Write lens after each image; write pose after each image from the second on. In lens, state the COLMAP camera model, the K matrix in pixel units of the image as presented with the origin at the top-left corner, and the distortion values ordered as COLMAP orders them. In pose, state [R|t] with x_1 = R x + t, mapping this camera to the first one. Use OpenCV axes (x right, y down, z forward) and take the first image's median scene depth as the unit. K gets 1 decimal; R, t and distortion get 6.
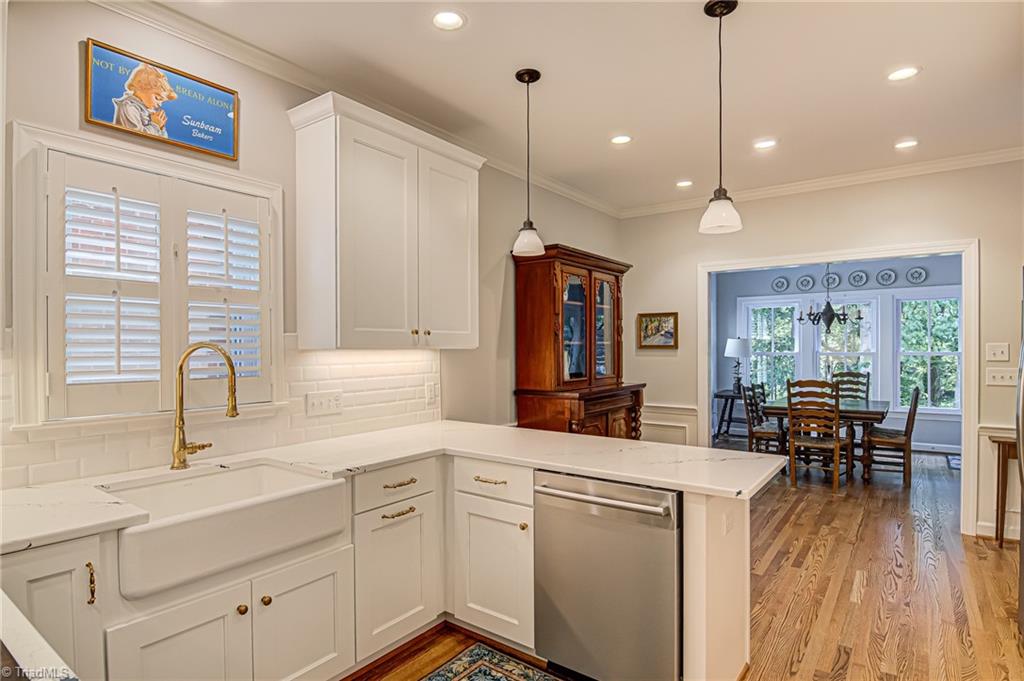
lens RADIAL K [[555.5, 0, 512.7], [0, 555.5, 354.7], [0, 0, 1]] dist [-0.005049, -0.002036]
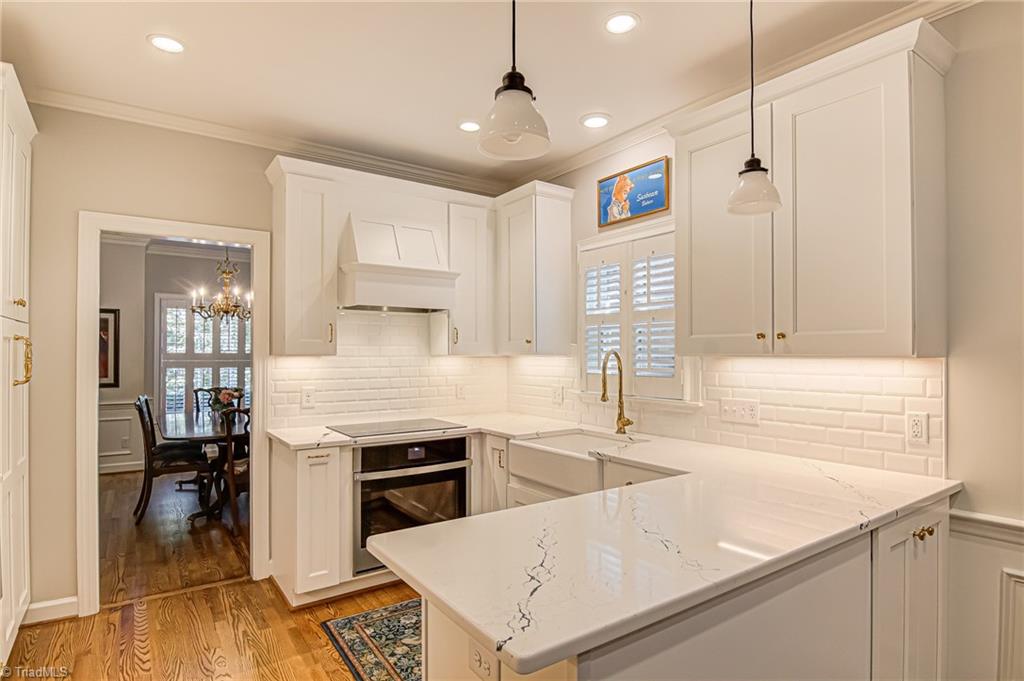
lens RADIAL K [[551.5, 0, 511.3], [0, 551.5, 349.1], [0, 0, 1]] dist [0.003333, -0.016703]
pose [[-0.323752, -0.004950, -0.946129, 0.895376], [-0.014287, 0.999898, -0.000343, -0.020748], [0.946034, 0.013406, -0.323789, 1.164921]]
